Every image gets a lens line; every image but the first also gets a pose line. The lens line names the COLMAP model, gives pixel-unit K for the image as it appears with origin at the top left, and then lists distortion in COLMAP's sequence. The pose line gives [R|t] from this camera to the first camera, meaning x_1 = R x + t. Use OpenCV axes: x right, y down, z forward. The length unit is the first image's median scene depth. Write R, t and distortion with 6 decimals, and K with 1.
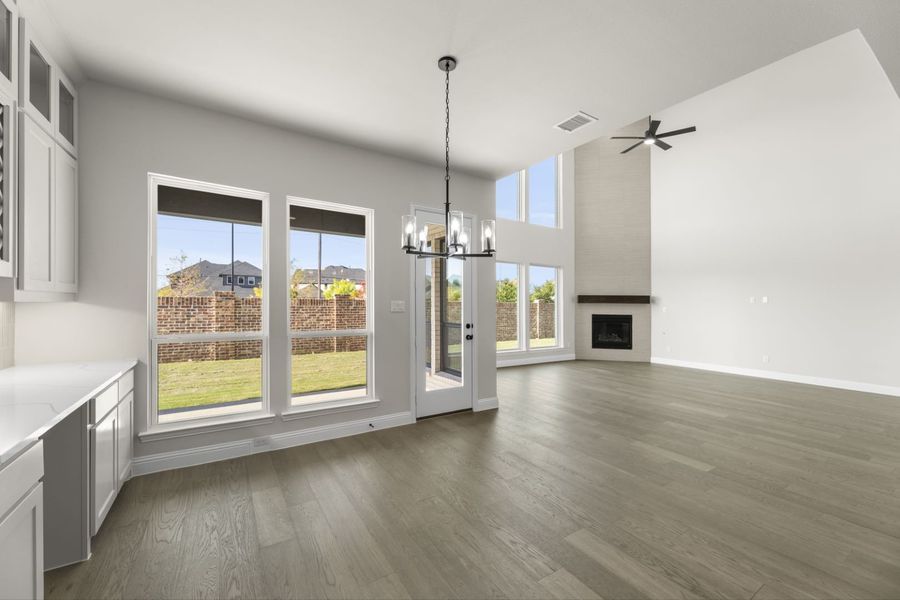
lens RADIAL K [[351.7, 0, 449.6], [0, 351.7, 301.3], [0, 0, 1]] dist [0.001185, 0.000284]
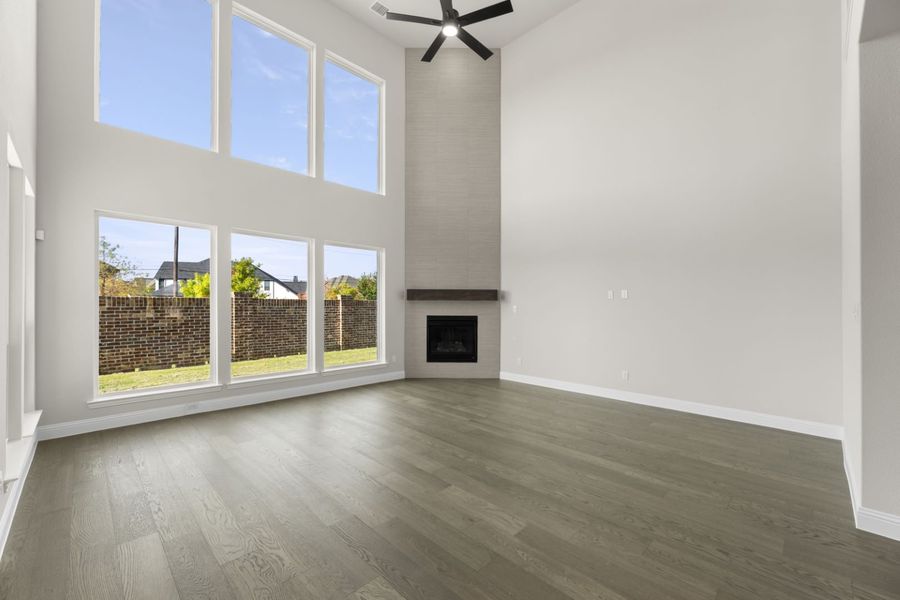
lens RADIAL K [[363.6, 0, 446.0], [0, 363.6, 300.3], [0, 0, 1]] dist [-0.001876, -0.000042]
pose [[0.974919, -0.004353, 0.222516, 0.284542], [0.004112, 0.999990, 0.001545, 0.004509], [-0.222520, -0.000591, 0.974928, 0.267580]]
